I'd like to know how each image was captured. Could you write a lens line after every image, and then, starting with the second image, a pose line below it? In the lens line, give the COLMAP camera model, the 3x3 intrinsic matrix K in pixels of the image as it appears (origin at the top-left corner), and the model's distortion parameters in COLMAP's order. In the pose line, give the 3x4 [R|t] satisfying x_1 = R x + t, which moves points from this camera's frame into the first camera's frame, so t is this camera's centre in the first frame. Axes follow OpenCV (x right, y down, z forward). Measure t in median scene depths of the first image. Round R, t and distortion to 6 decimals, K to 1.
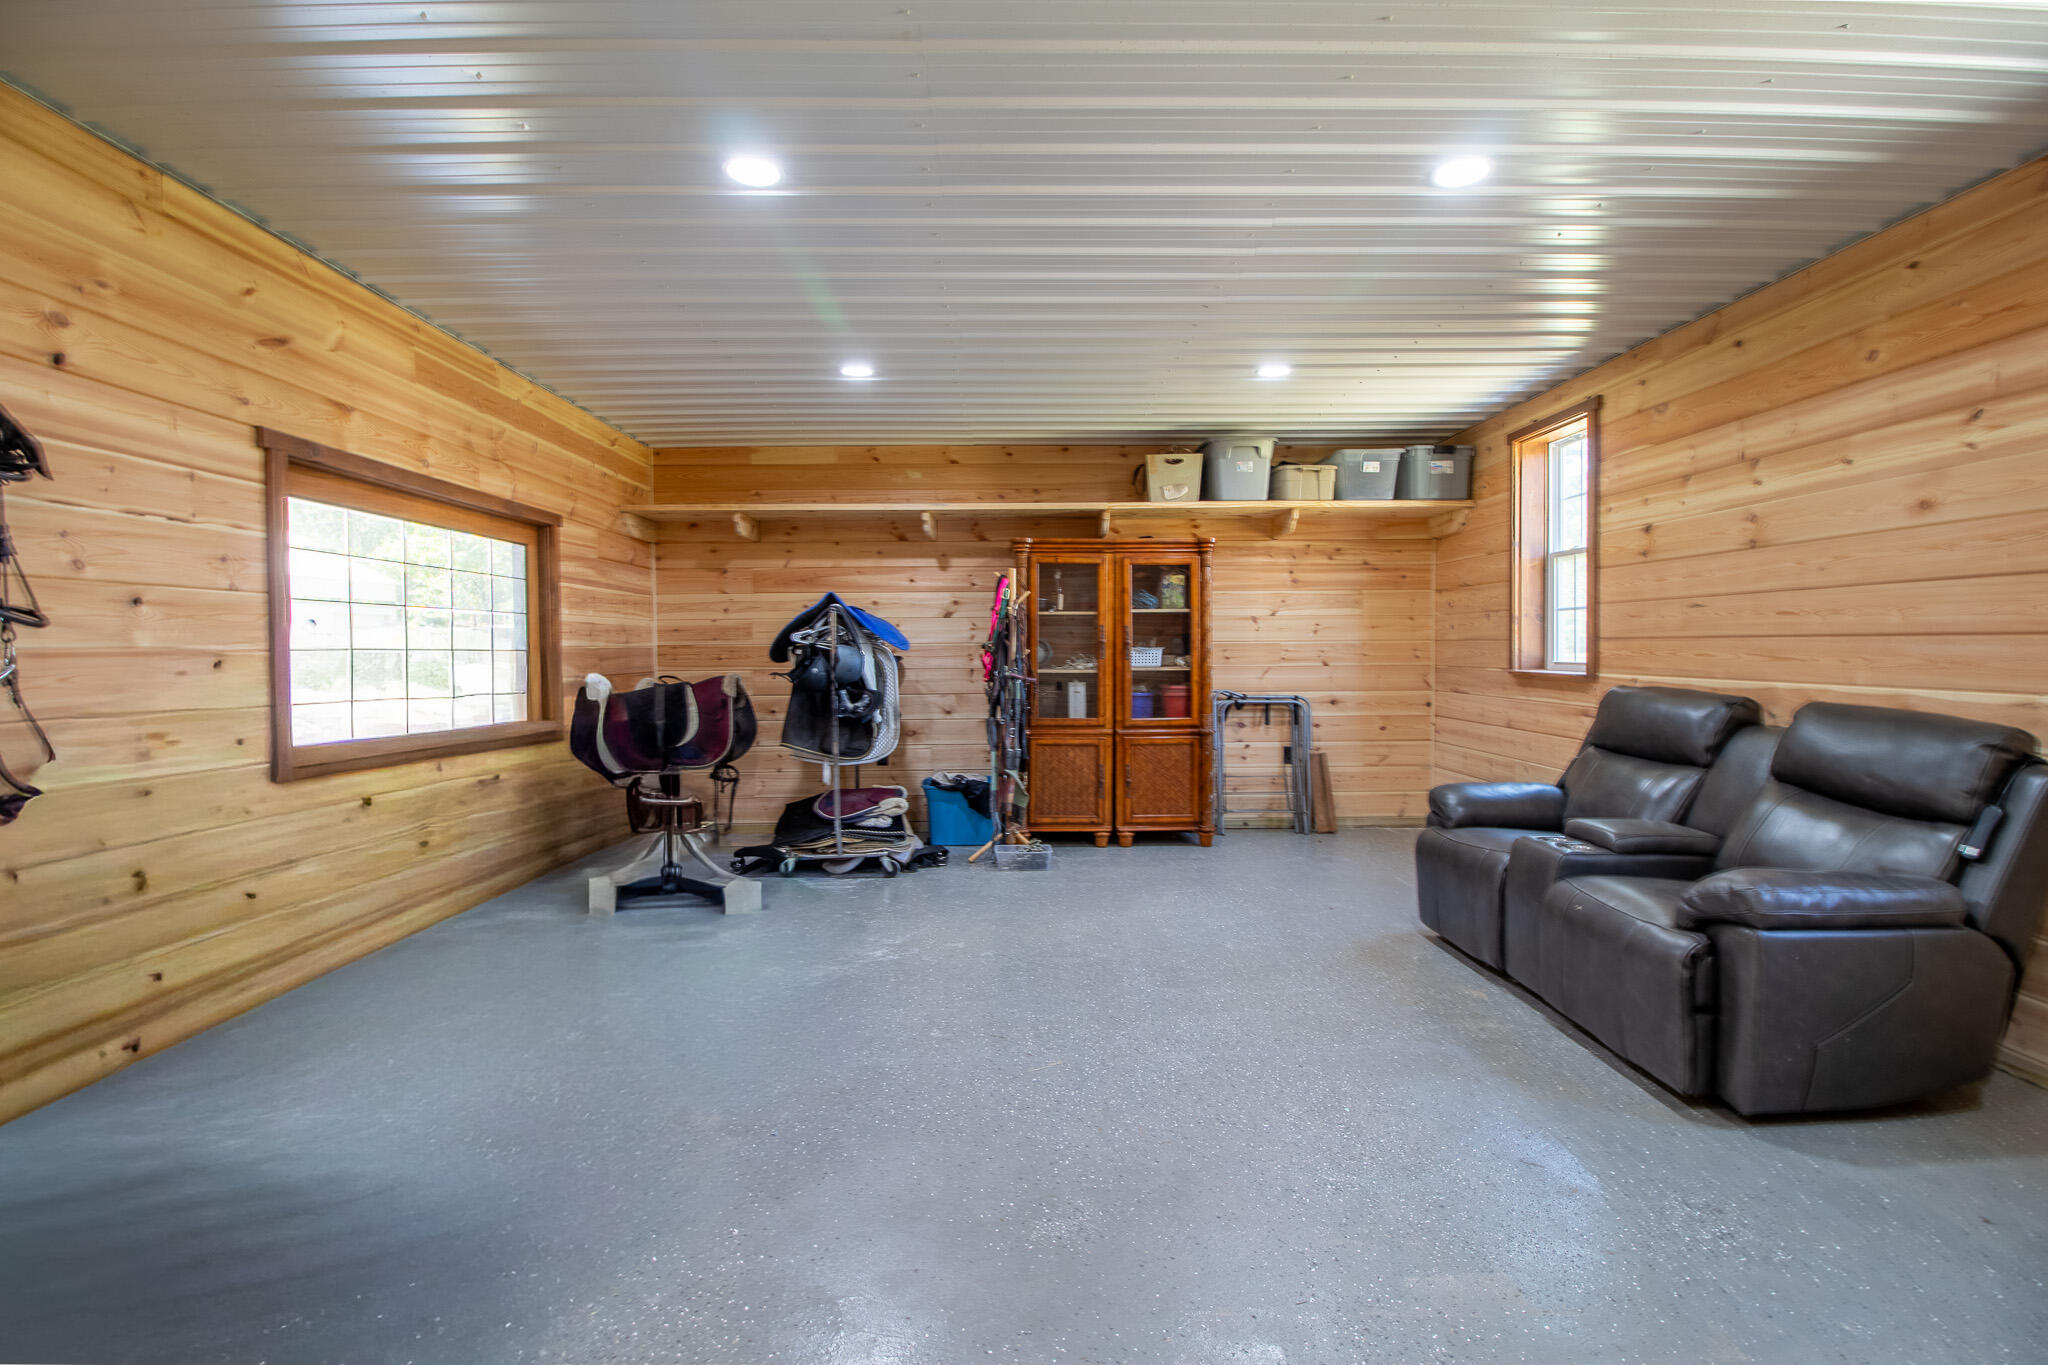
lens RADIAL K [[940.9, 0, 1043.8], [0, 940.9, 668.6], [0, 0, 1]] dist [-0.007831, -0.008895]
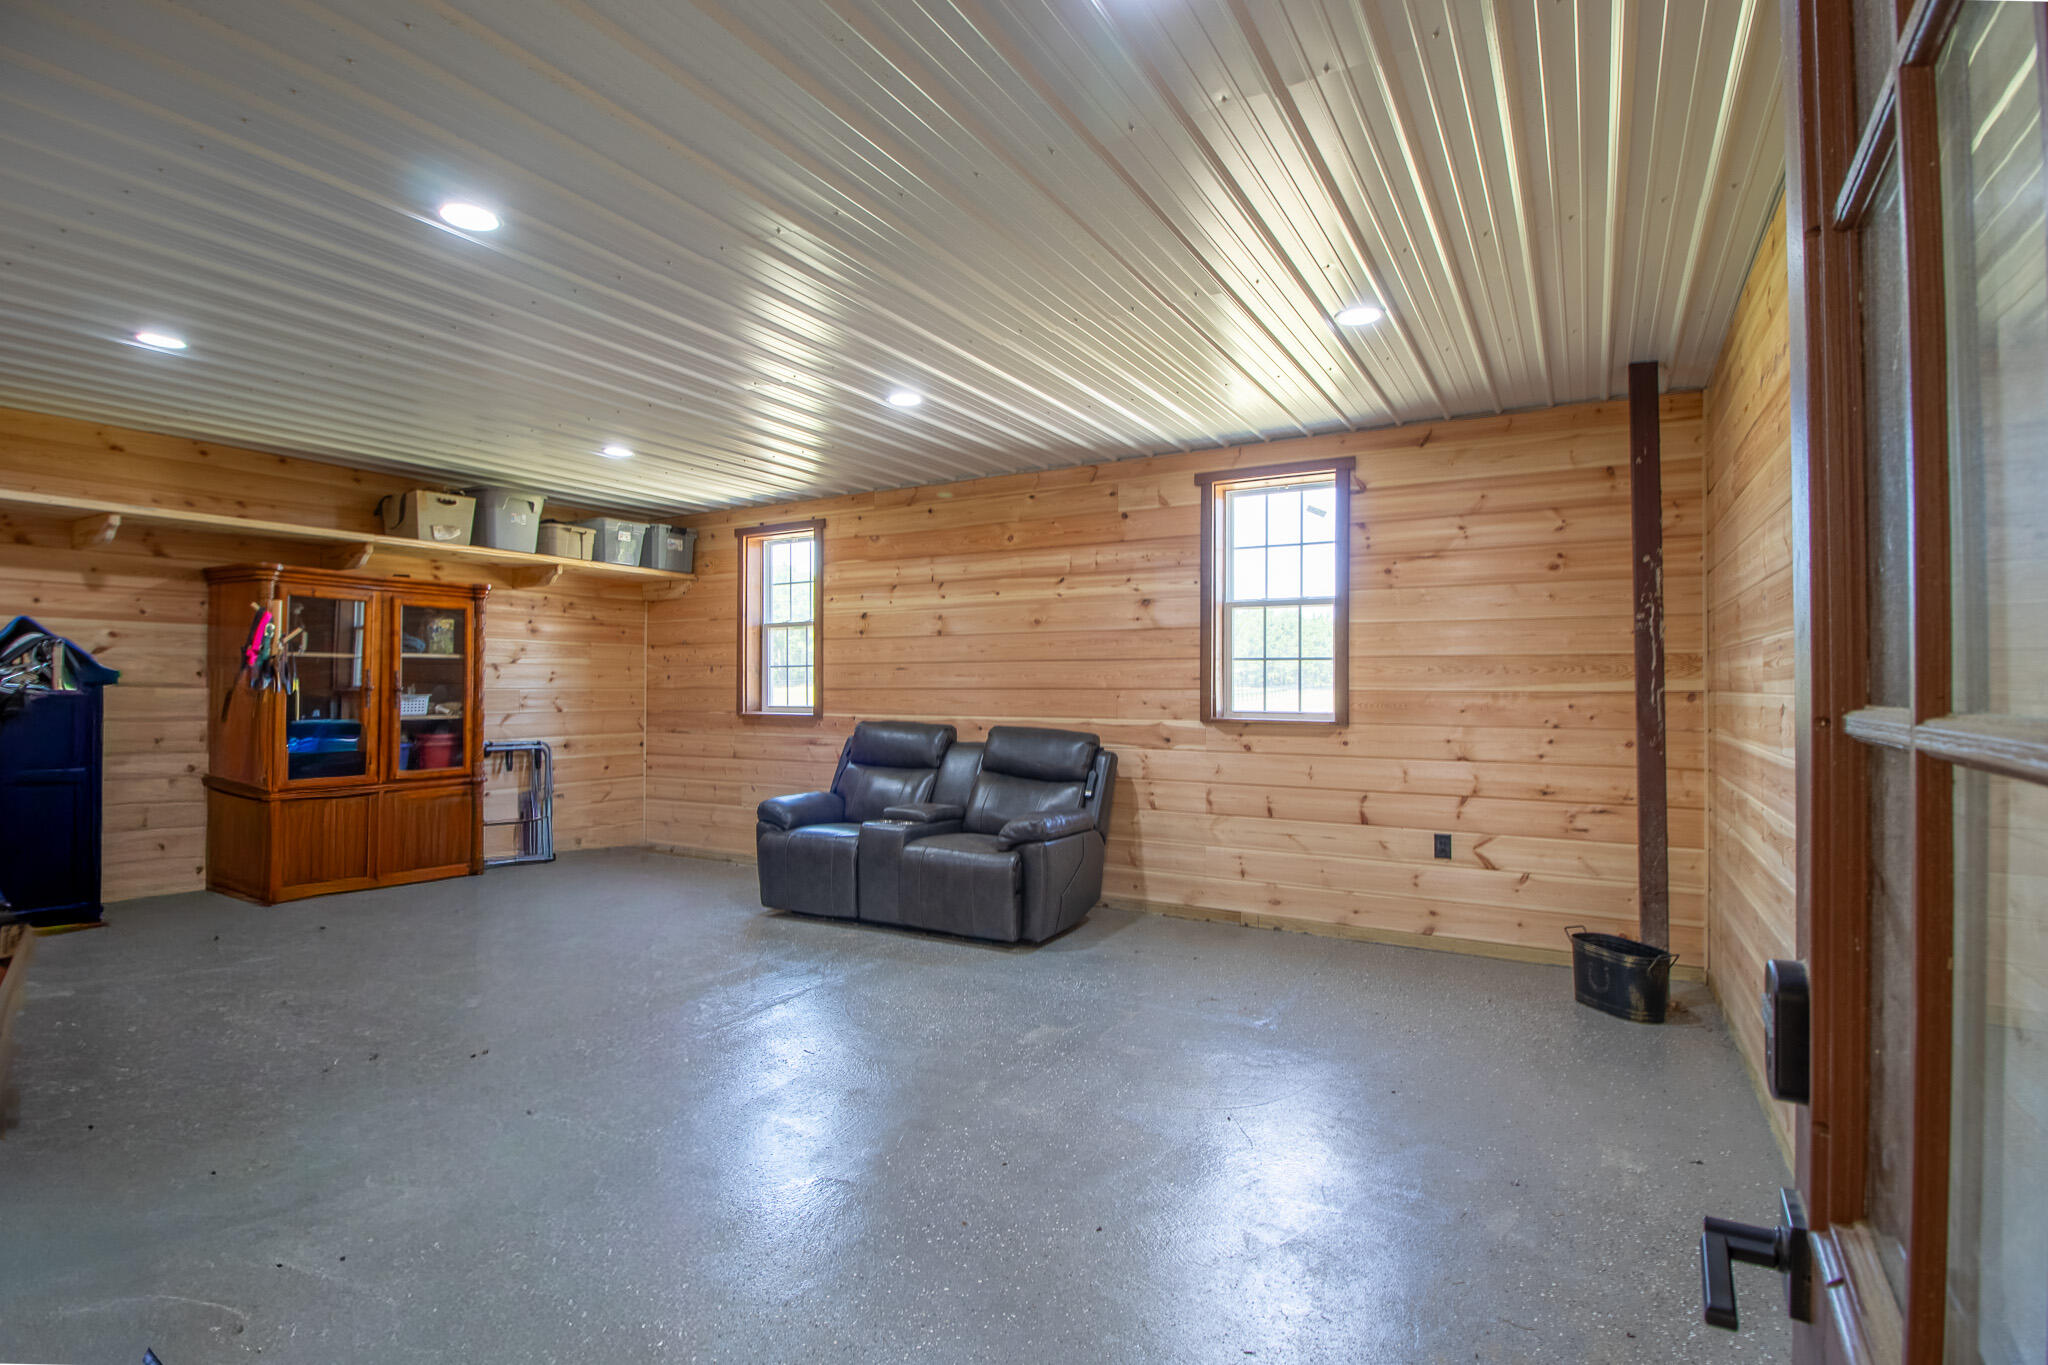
lens RADIAL K [[940.9, 0, 1003.5], [0, 940.9, 668.8], [0, 0, 1]] dist [-0.007831, -0.008895]
pose [[0.539552, 0.024836, 0.841586, -0.388240], [0.016300, 0.999069, -0.039934, -0.000985], [-0.841795, 0.035264, 0.538645, 0.003051]]
